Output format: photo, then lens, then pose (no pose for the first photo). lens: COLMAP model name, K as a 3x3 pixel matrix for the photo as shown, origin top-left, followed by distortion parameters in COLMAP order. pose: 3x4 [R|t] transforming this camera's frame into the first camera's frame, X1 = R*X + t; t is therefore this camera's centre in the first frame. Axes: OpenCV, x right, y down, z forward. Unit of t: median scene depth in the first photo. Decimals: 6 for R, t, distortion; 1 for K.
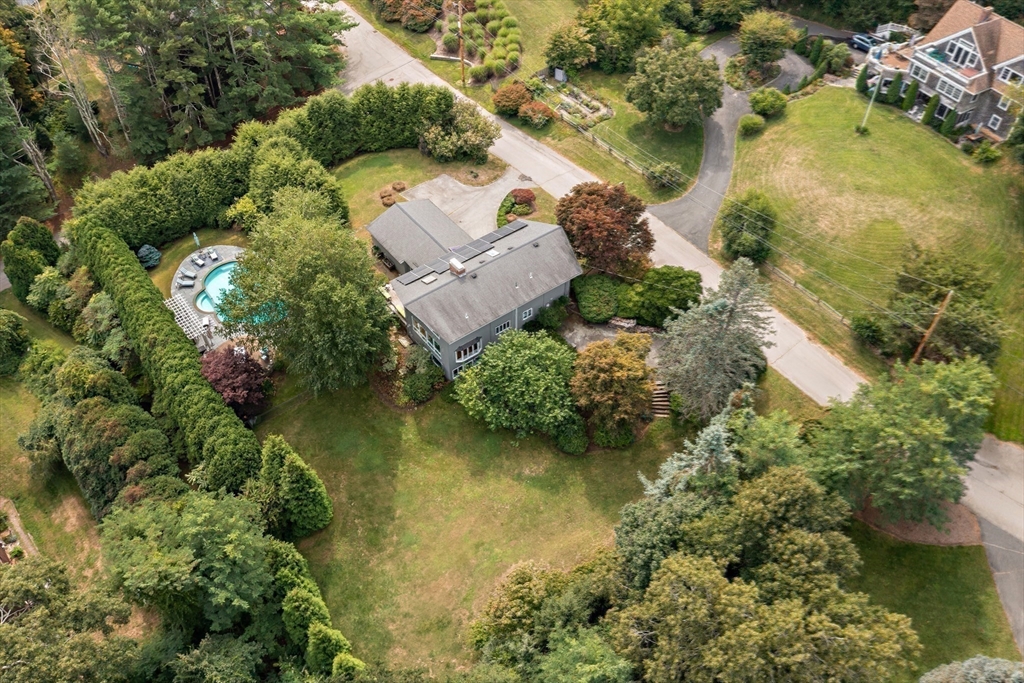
lens RADIAL K [[811.3, 0, 514.8], [0, 811.3, 282.0], [0, 0, 1]] dist [-0.009836, -0.004680]
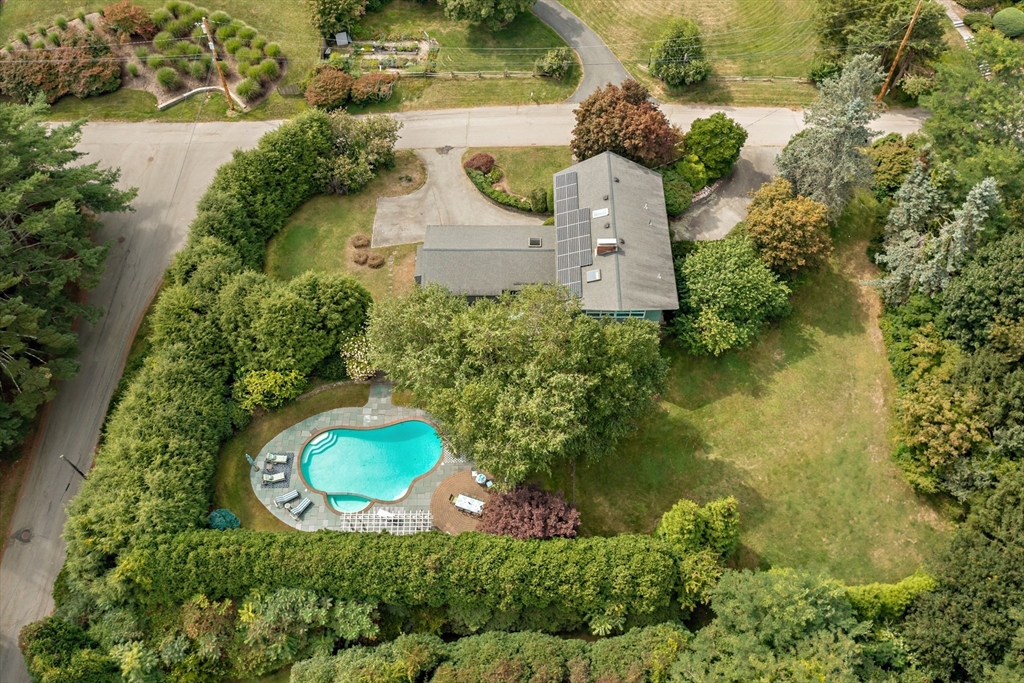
lens RADIAL K [[811.3, 0, 514.8], [0, 811.3, 282.0], [0, 0, 1]] dist [-0.009836, -0.004680]
pose [[0.629381, -0.629154, 0.456120, -0.449359], [0.561367, 0.773971, 0.292978, -0.241876], [-0.537351, 0.071656, 0.840309, 0.238631]]
